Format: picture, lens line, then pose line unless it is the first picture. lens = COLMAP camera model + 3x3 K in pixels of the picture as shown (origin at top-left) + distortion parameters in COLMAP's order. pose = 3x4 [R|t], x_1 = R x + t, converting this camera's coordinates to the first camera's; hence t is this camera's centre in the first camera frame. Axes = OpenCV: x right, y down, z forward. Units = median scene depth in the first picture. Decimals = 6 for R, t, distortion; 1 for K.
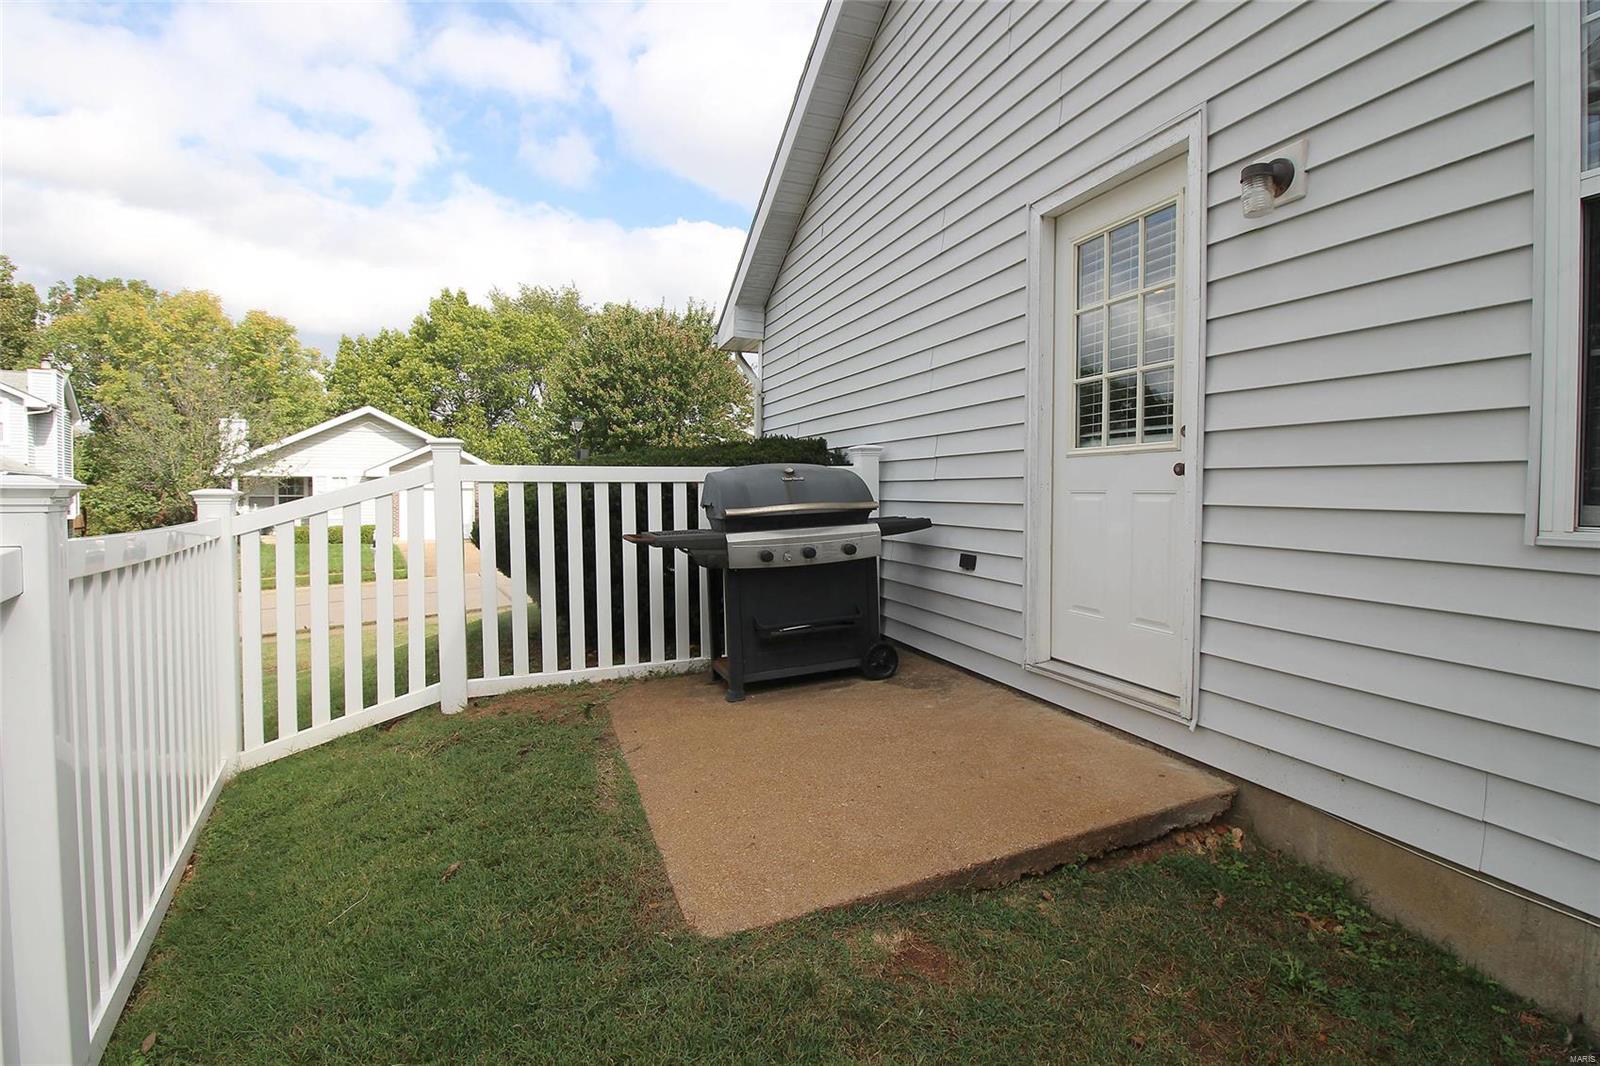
lens RADIAL K [[760.8, 0, 798.3], [0, 760.8, 512.9], [0, 0, 1]] dist [-0.021878, -0.000701]
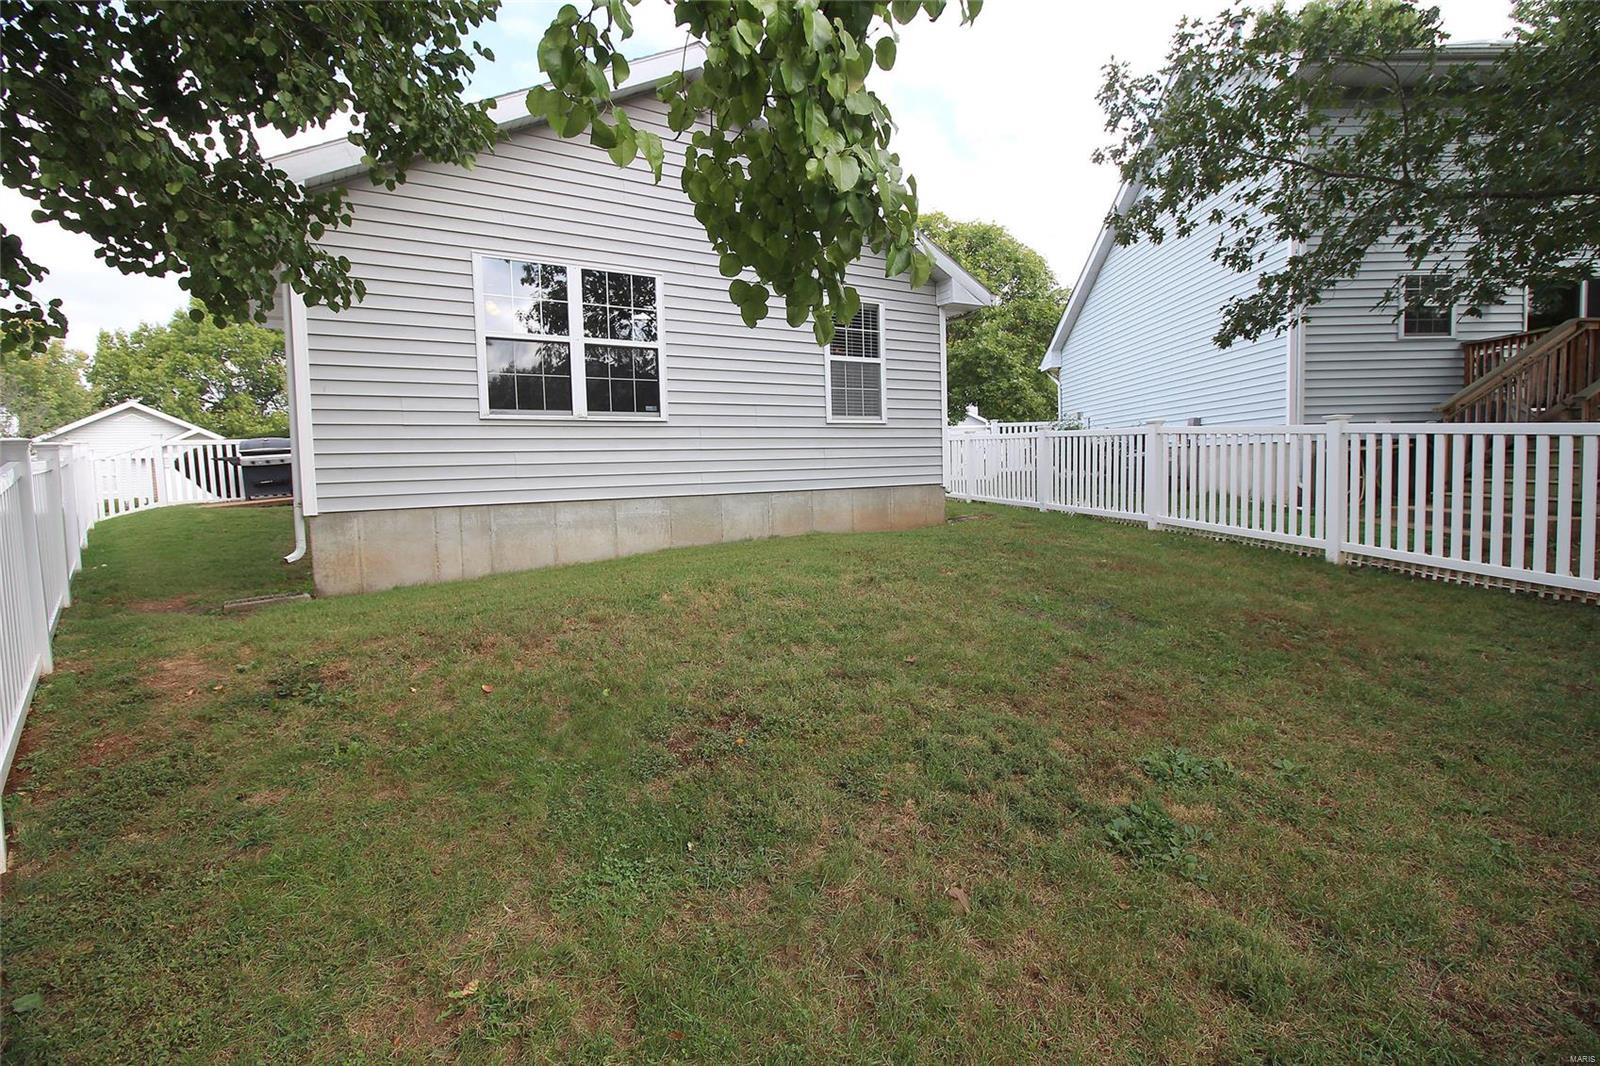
lens RADIAL K [[760.8, 0, 798.3], [0, 760.8, 512.9], [0, 0, 1]] dist [-0.021878, -0.000701]
pose [[0.978295, -0.042436, 0.202826, 0.220589], [0.035633, 0.998677, 0.037076, 0.031844], [-0.204131, -0.029044, 0.978513, -0.384870]]
